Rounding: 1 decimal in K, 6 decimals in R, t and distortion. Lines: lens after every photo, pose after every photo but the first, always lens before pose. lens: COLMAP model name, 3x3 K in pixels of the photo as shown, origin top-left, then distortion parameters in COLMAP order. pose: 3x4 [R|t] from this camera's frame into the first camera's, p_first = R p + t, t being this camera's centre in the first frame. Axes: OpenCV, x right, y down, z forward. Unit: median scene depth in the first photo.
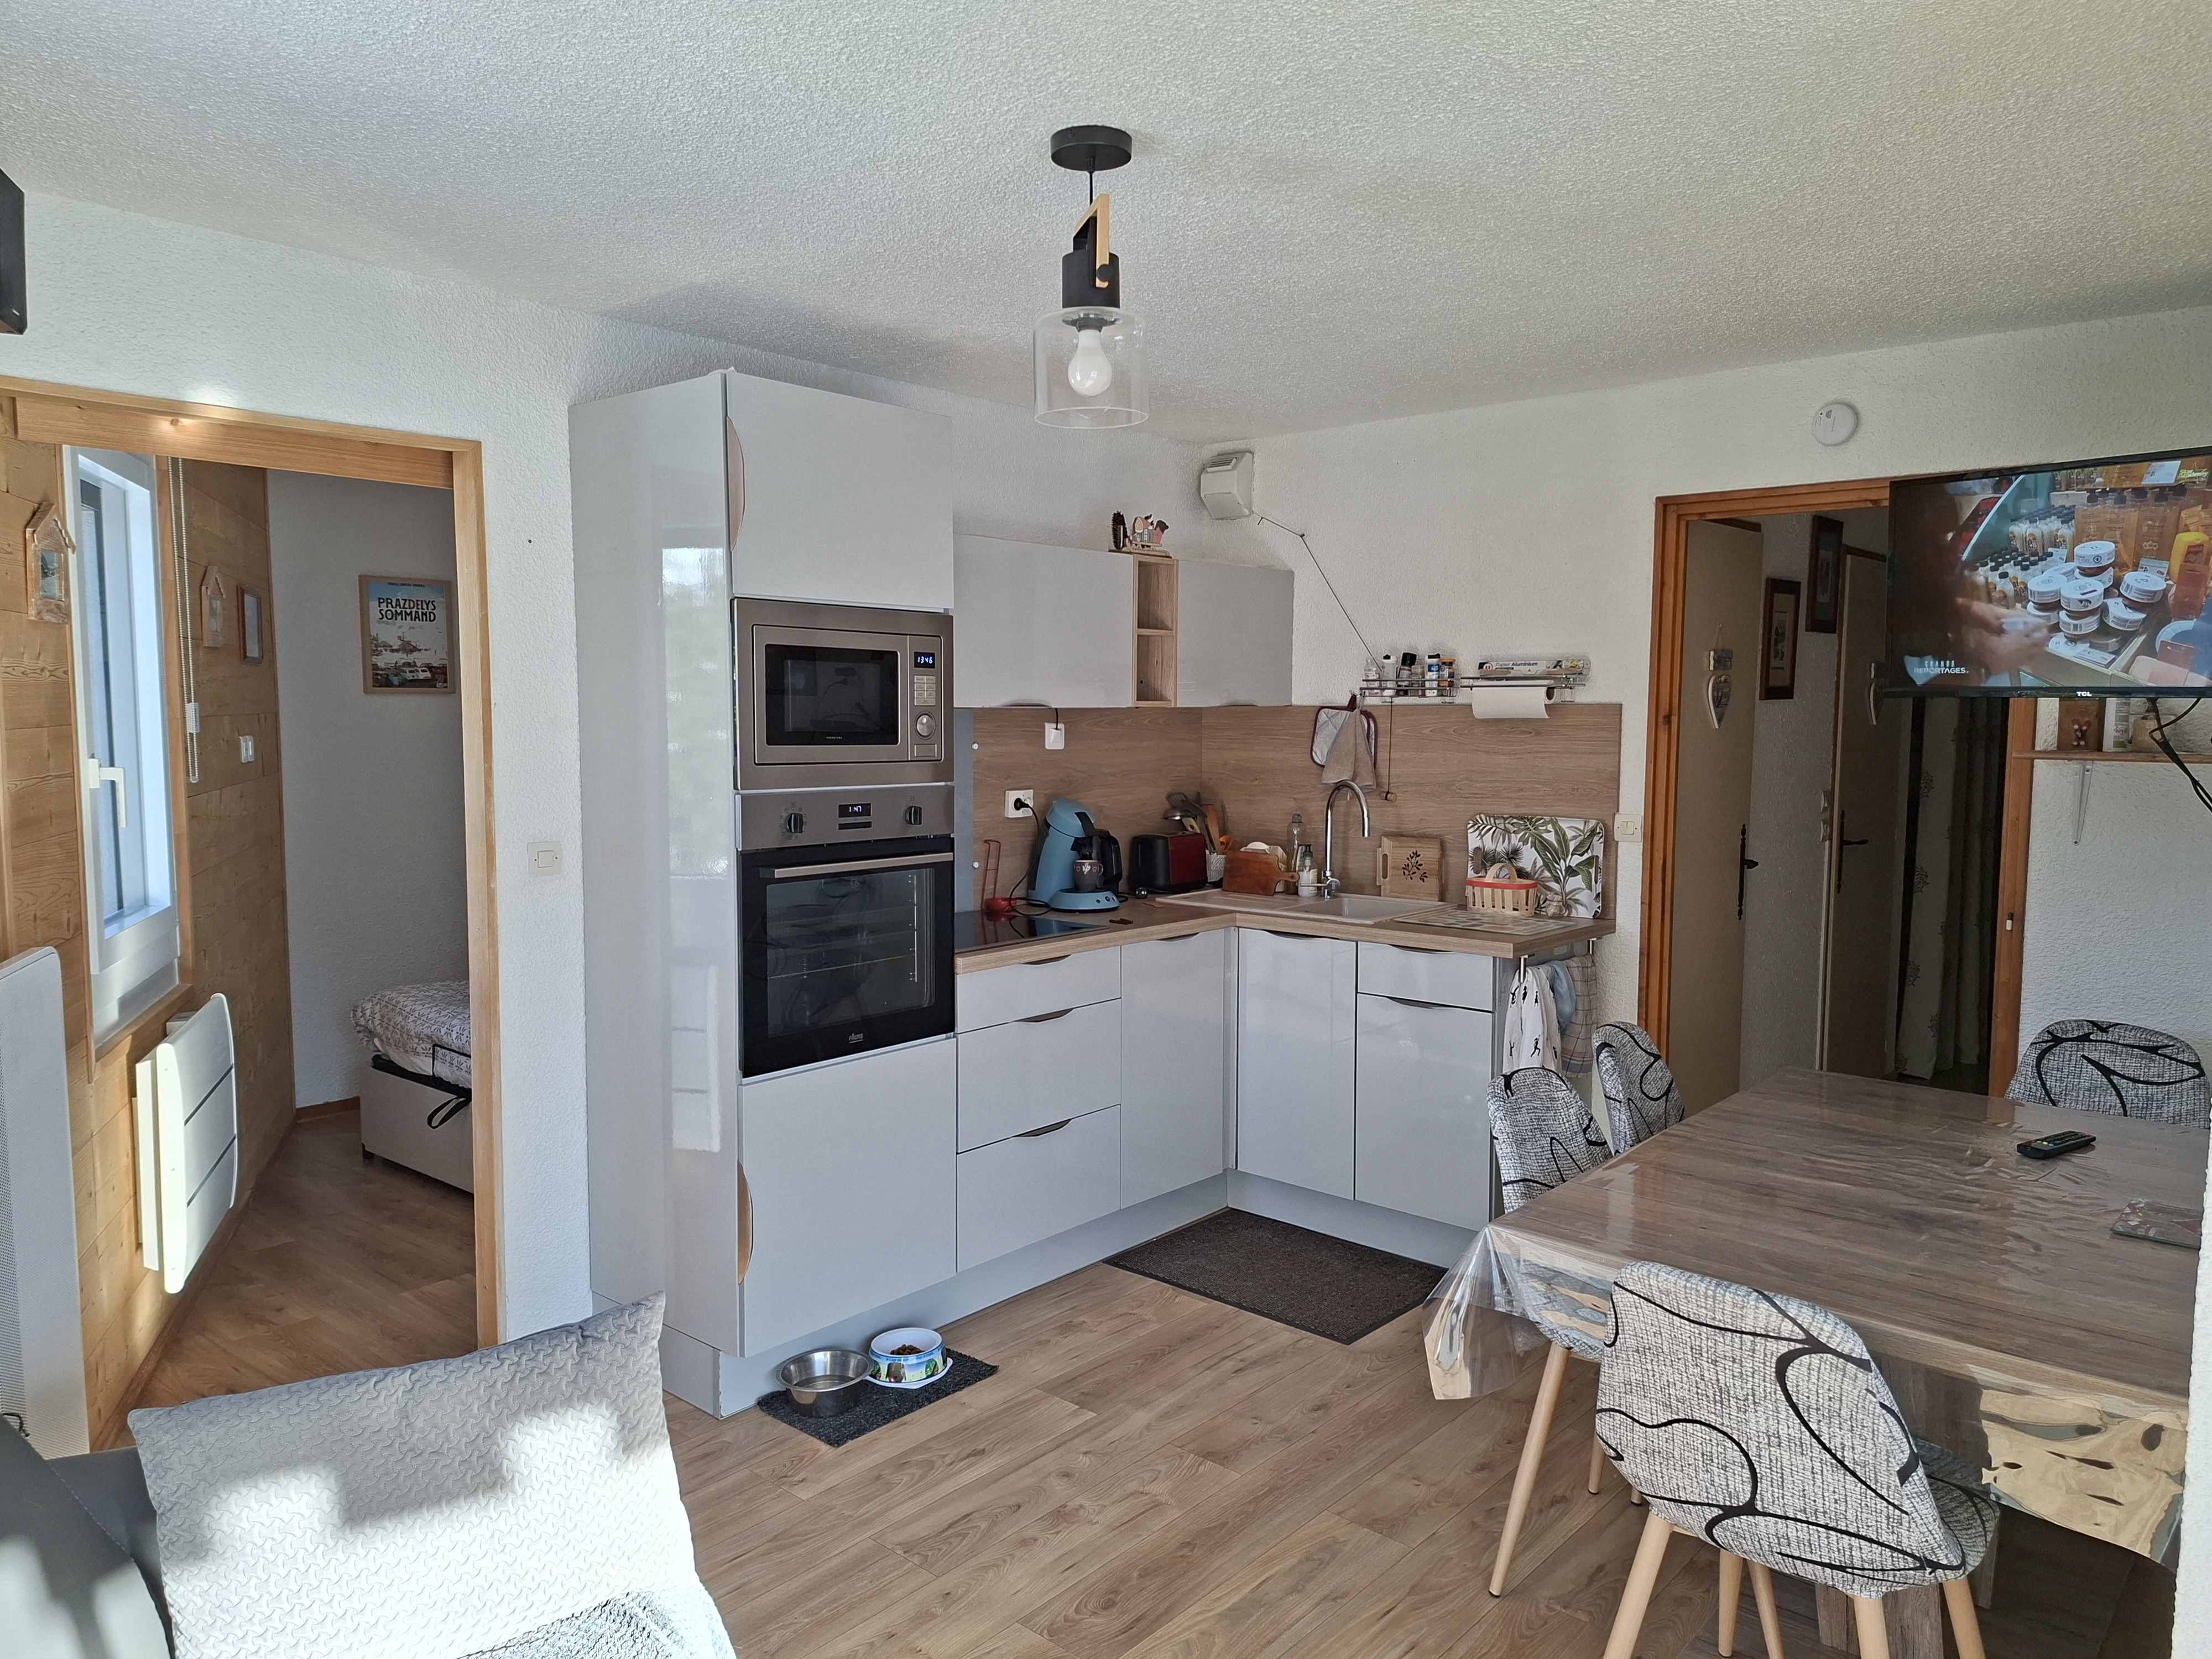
lens RADIAL K [[1534.3, 0, 1110.3], [0, 1534.3, 824.6], [0, 0, 1]] dist [0.089176, -0.071591]
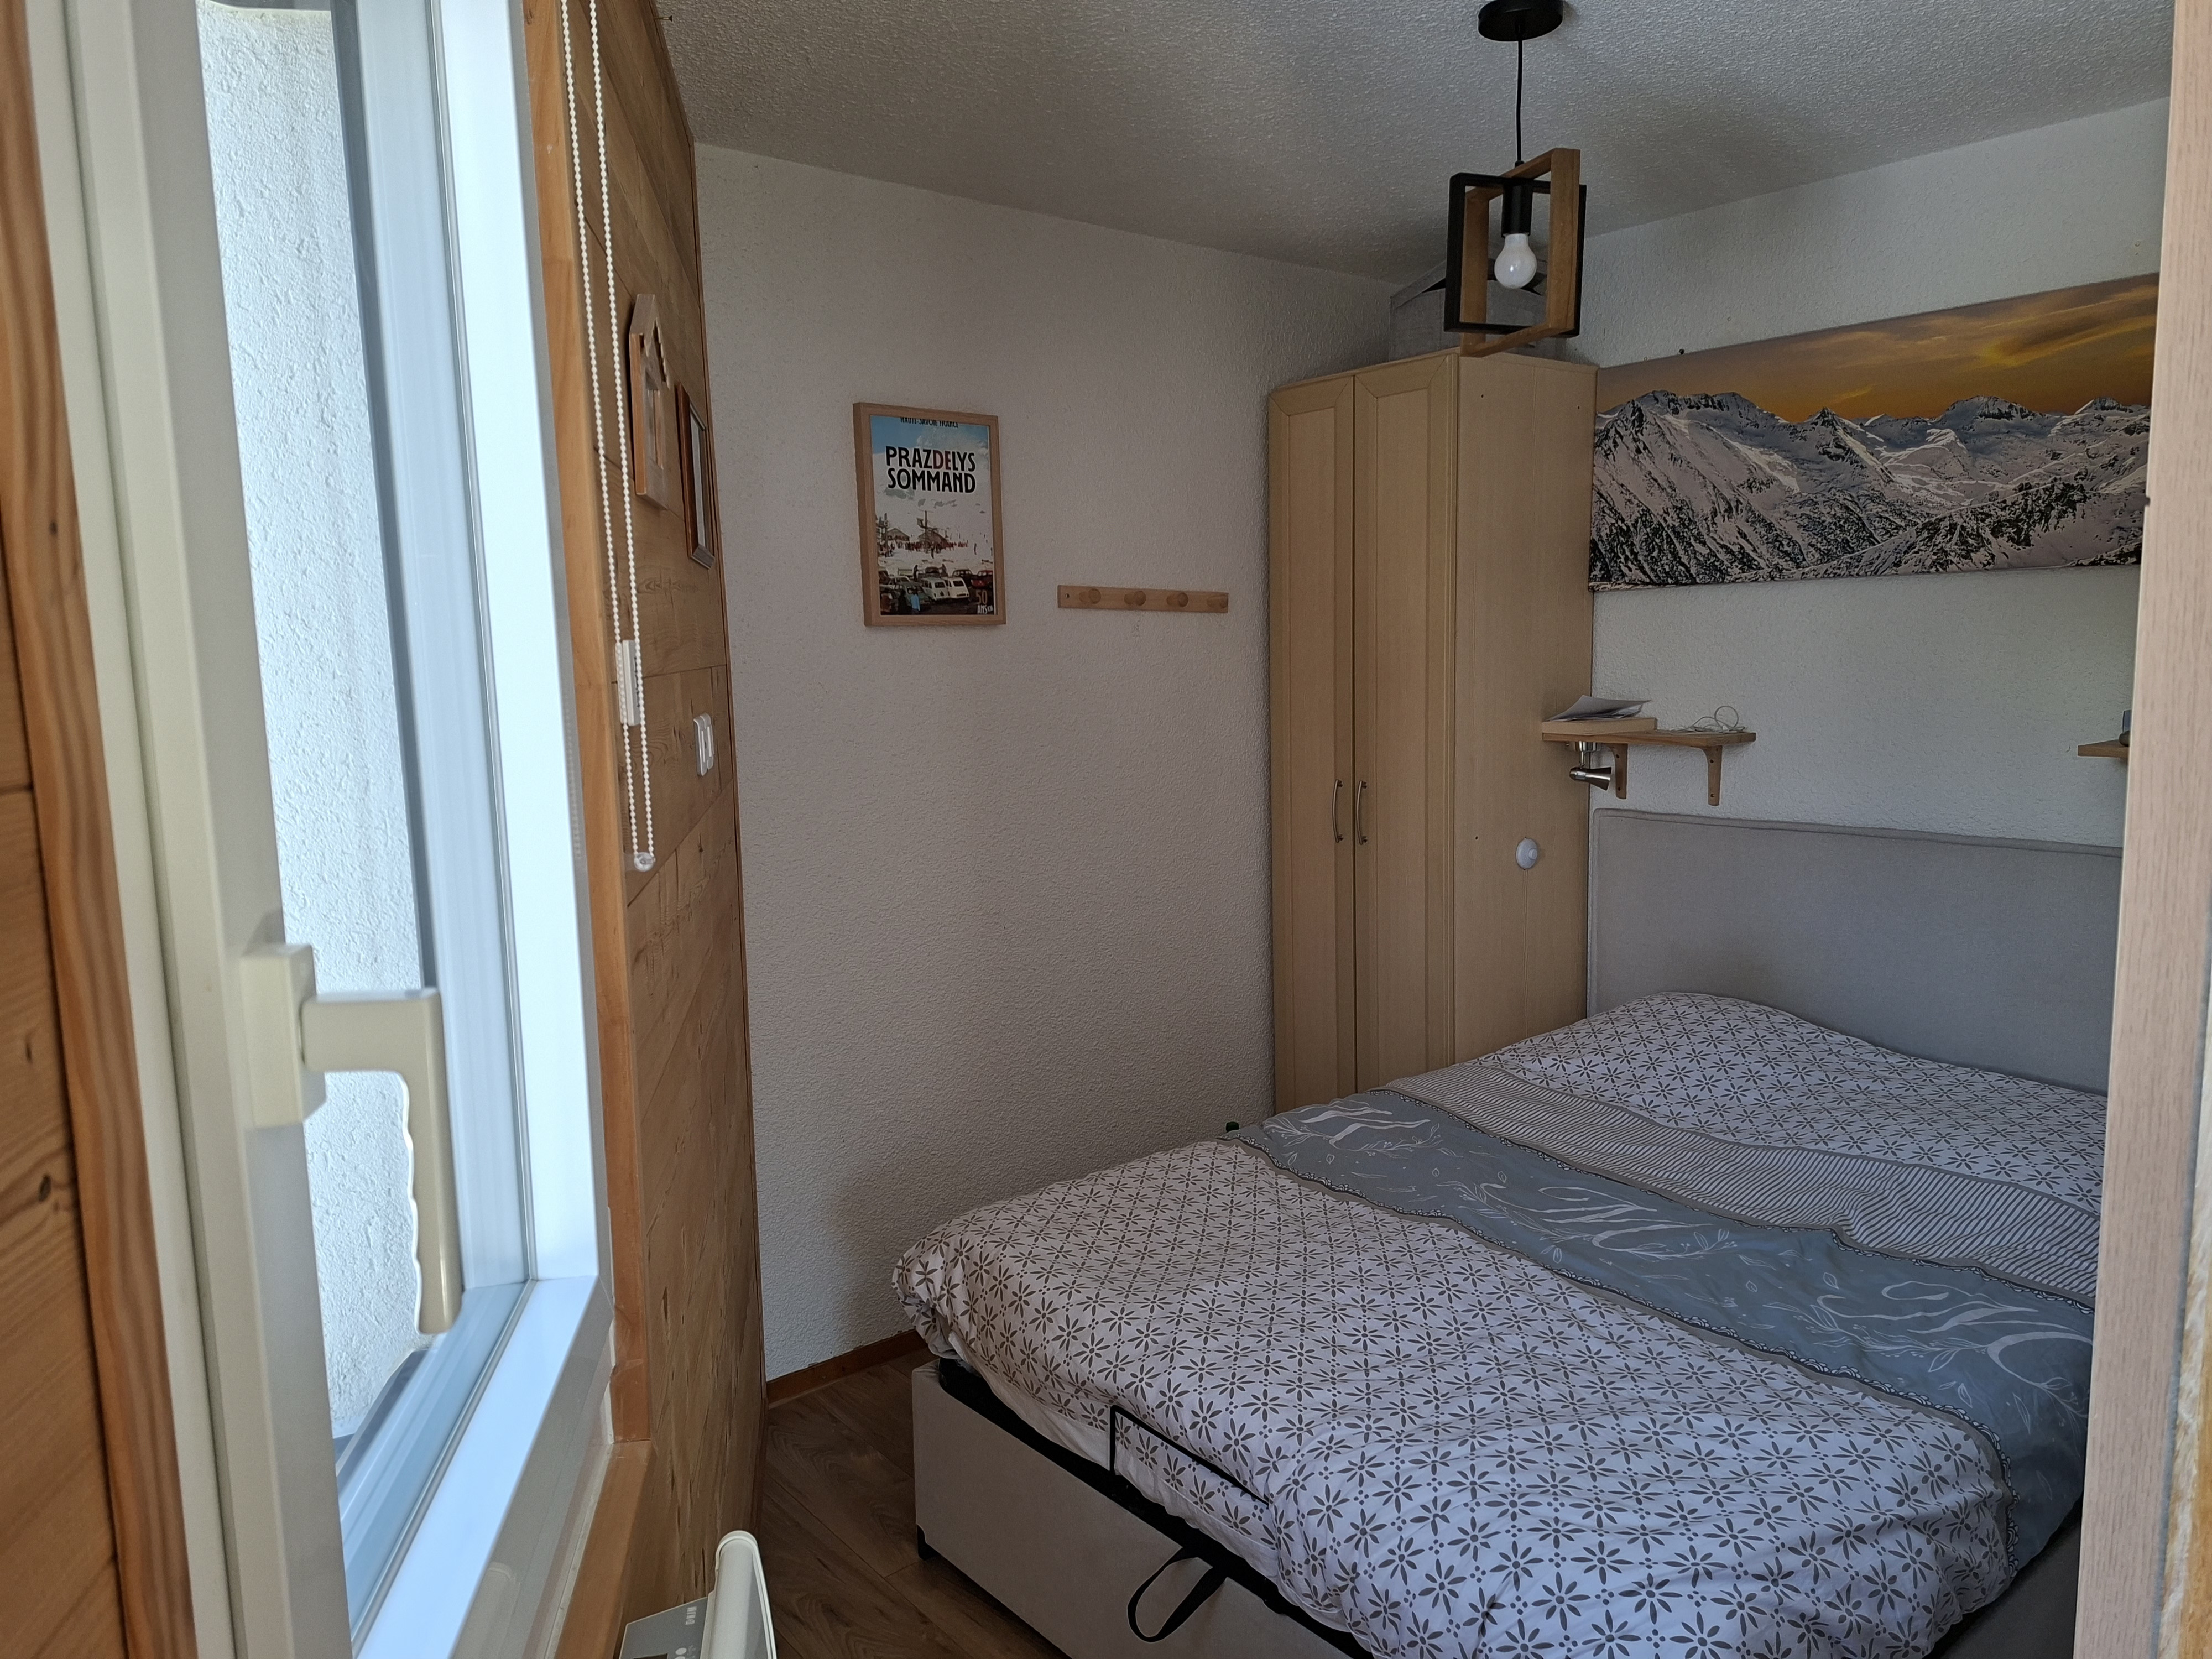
lens RADIAL K [[1534.3, 0, 1124.4], [0, 1534.3, 836.4], [0, 0, 1]] dist [0.089176, -0.071591]
pose [[0.986313, -0.004267, -0.164827, -0.300403], [0.011794, 0.998930, 0.044713, -0.034201], [0.164460, -0.046045, 0.985308, 0.482850]]
